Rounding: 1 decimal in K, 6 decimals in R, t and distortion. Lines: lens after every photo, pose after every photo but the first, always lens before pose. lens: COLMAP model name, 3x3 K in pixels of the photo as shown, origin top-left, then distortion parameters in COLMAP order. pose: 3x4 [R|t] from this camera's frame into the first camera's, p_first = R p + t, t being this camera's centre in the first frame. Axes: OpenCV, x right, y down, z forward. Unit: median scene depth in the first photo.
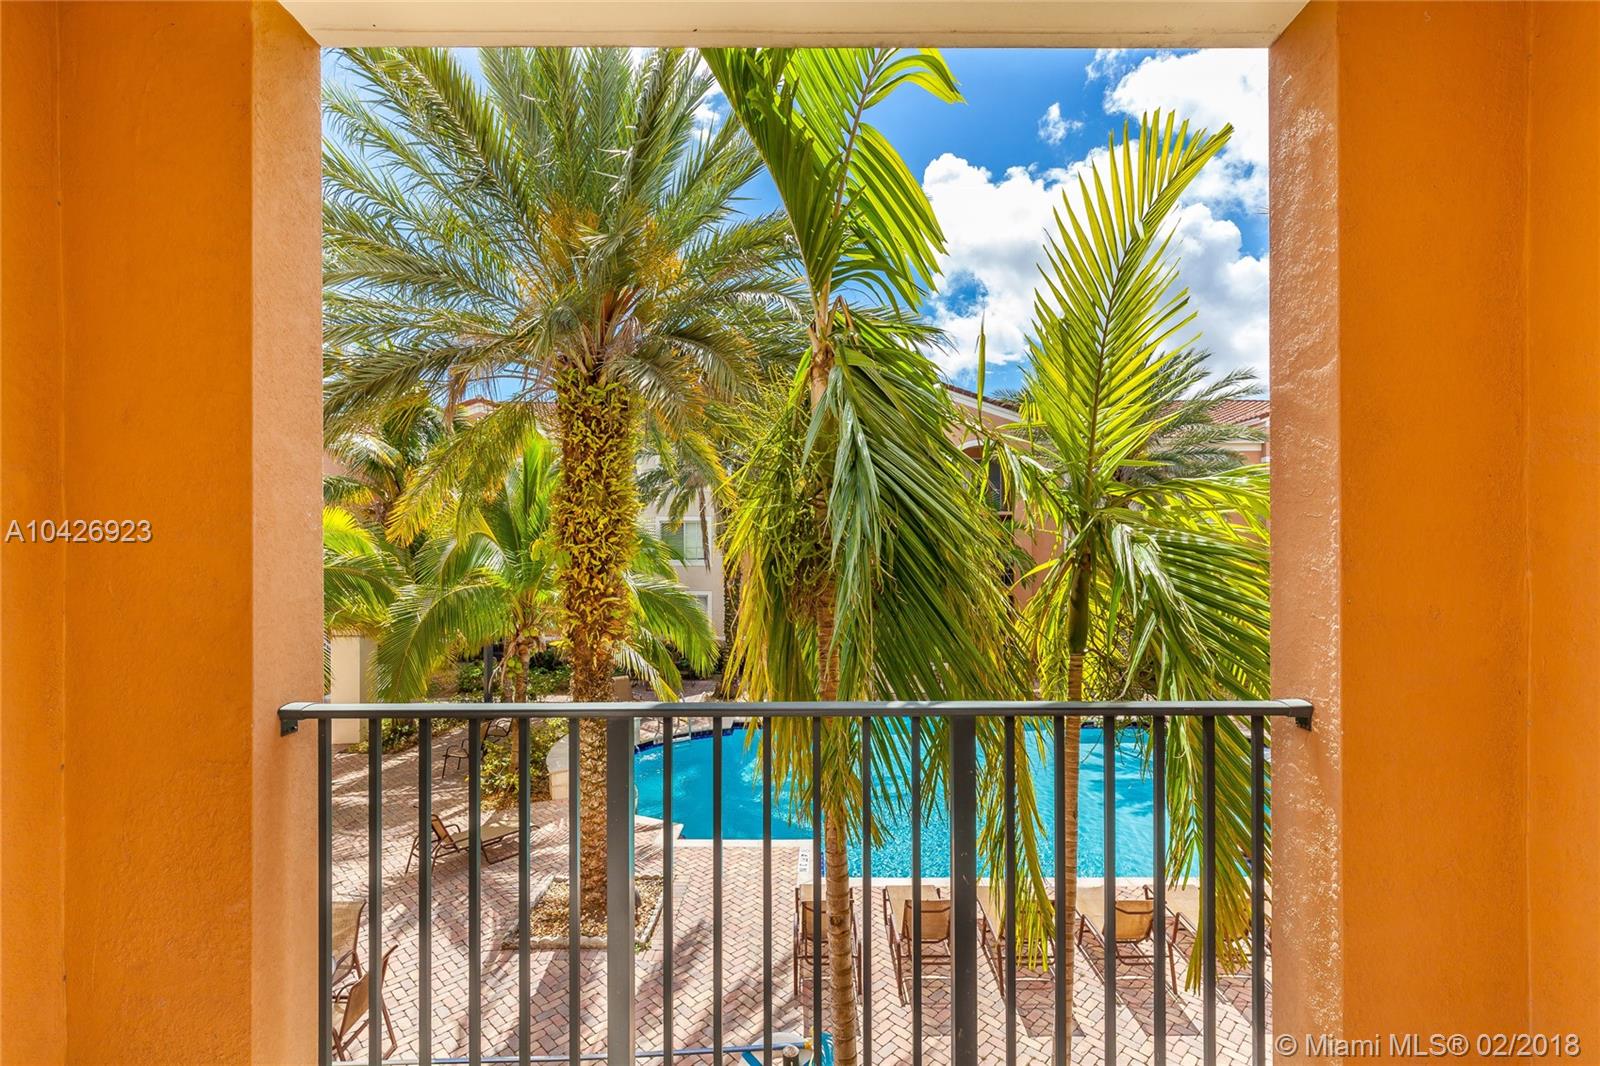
lens RADIAL K [[725.8, 0, 809.9], [0, 725.8, 545.9], [0, 0, 1]] dist [-0.000153, 0.000468]
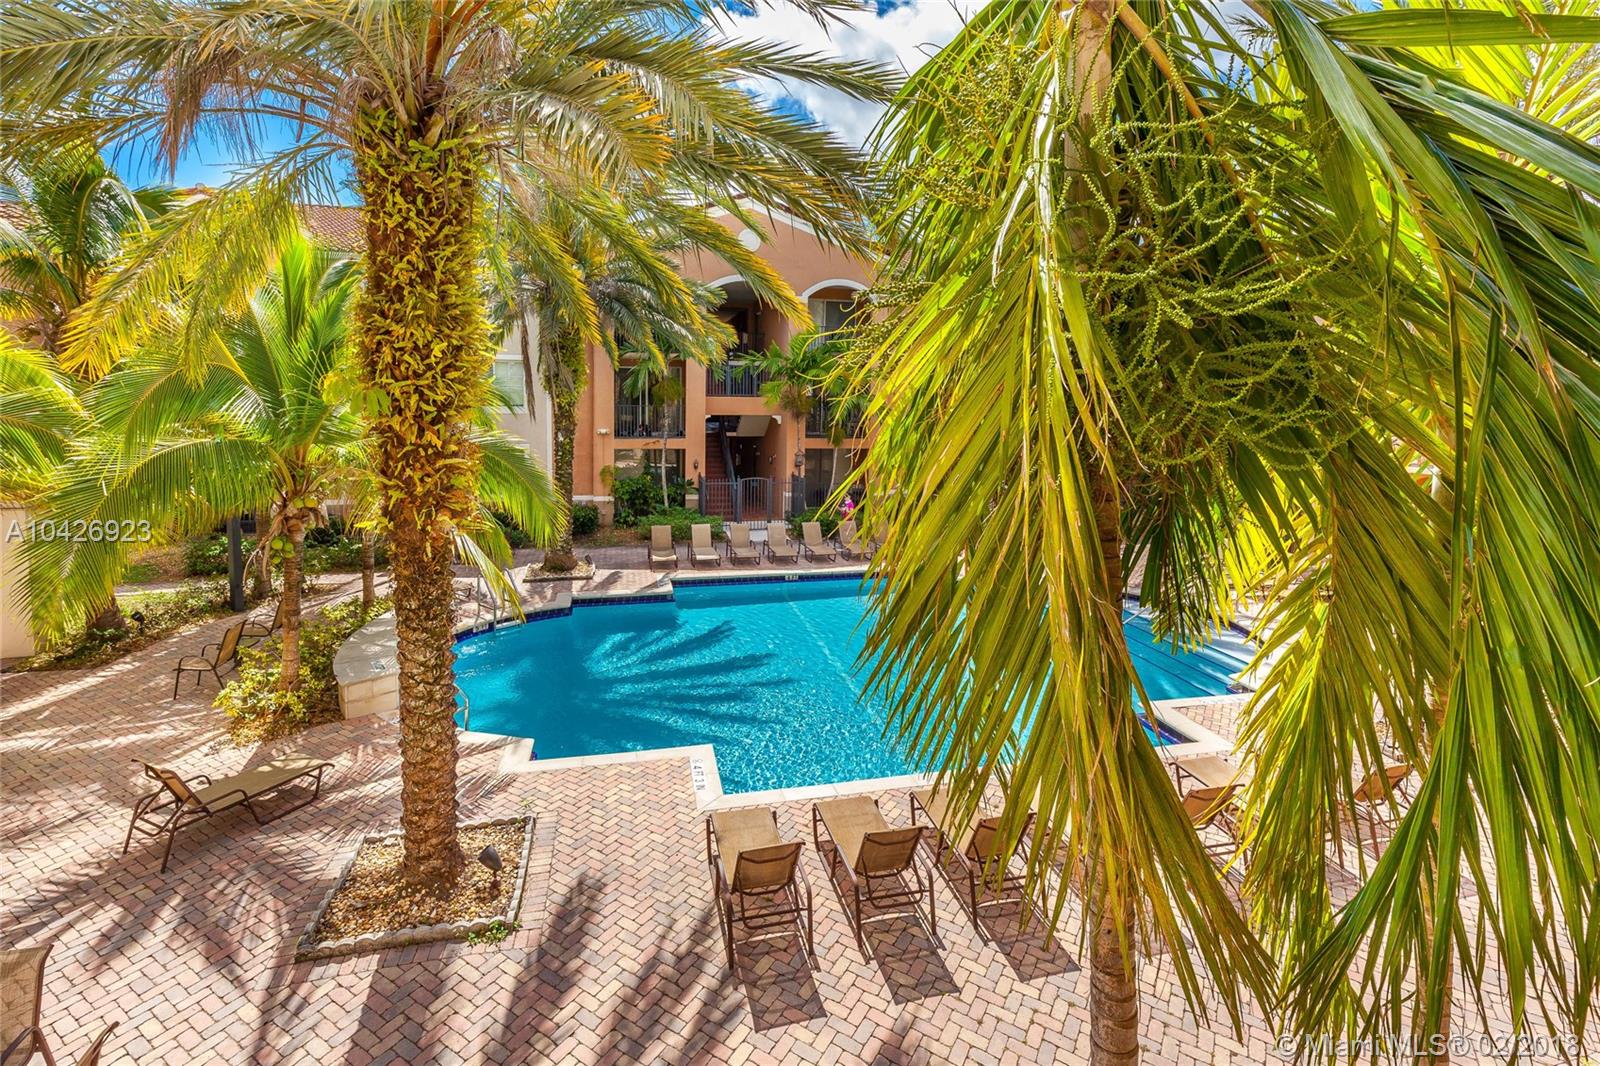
lens RADIAL K [[725.8, 0, 798.3], [0, 725.8, 470.3], [0, 0, 1]] dist [-0.000153, 0.000468]
pose [[0.966748, 0.002265, 0.255721, -0.129972], [-0.026084, 0.995619, 0.089791, 0.010831], [-0.254397, -0.093475, 0.962572, 0.240954]]
